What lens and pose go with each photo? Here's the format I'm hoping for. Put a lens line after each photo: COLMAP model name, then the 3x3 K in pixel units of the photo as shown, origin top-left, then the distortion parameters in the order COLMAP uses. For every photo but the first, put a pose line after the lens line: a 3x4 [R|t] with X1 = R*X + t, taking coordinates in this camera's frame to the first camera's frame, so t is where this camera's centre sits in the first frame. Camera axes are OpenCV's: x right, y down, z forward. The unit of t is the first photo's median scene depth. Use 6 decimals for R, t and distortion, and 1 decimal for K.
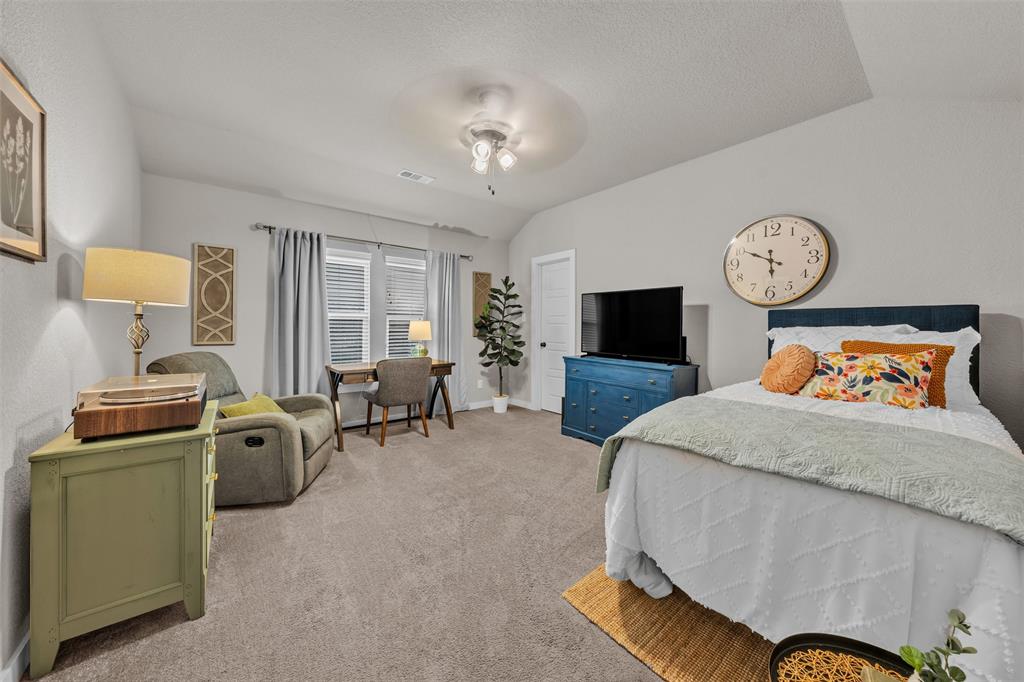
lens RADIAL K [[356.9, 0, 512.3], [0, 356.9, 324.1], [0, 0, 1]] dist [-0.001240, -0.000070]
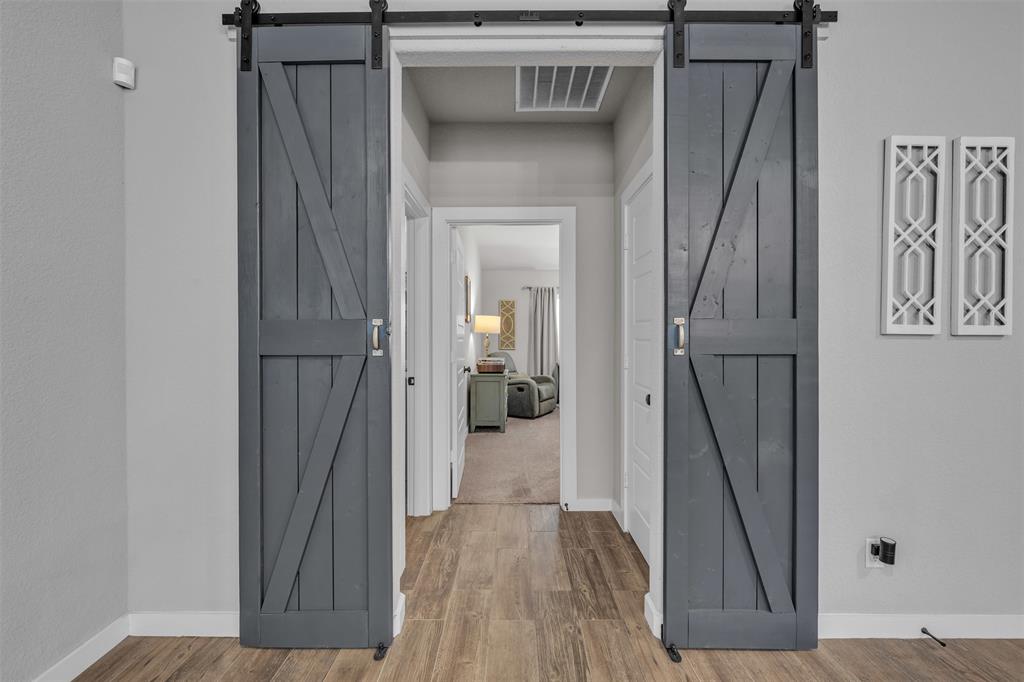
lens RADIAL K [[351.3, 0, 512.4], [0, 351.3, 338.9], [0, 0, 1]] dist [-0.002013, -0.000074]
pose [[0.777016, -0.003344, -0.629472, 0.635148], [0.005094, 0.999987, 0.000975, -0.005725], [0.629460, -0.003964, 0.777023, -0.762037]]
